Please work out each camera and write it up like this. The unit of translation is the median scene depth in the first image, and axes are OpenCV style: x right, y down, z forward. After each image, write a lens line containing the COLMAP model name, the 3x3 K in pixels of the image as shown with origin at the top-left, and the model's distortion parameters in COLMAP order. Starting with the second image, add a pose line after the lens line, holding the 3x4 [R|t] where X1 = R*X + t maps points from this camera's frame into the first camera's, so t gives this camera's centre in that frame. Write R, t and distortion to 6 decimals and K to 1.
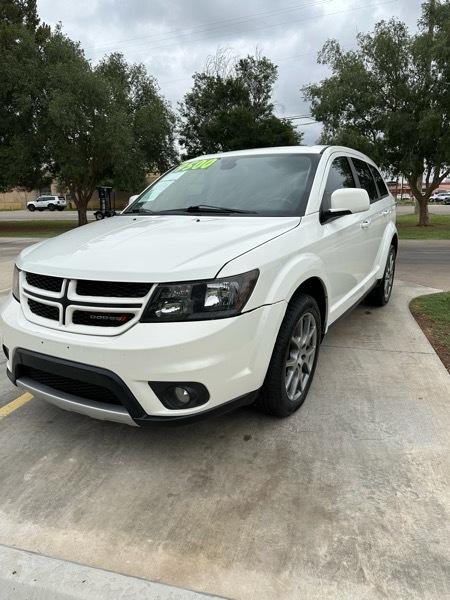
lens RADIAL K [[423.8, 0, 220.5], [0, 423.8, 299.8], [0, 0, 1]] dist [0.022320, -0.027834]
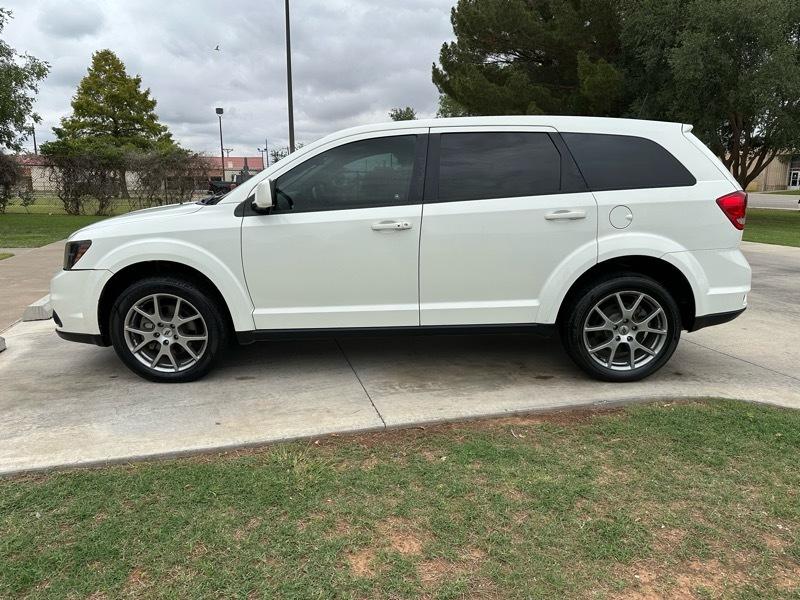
lens RADIAL K [[565.1, 0, 399.0], [0, 565.1, 293.2], [0, 0, 1]] dist [0.022320, -0.027834]
pose [[0.504070, 0.183419, -0.843961, 1.642550], [-0.206728, 0.974406, 0.088297, -0.211089], [0.838556, 0.129962, 0.529087, 0.706967]]
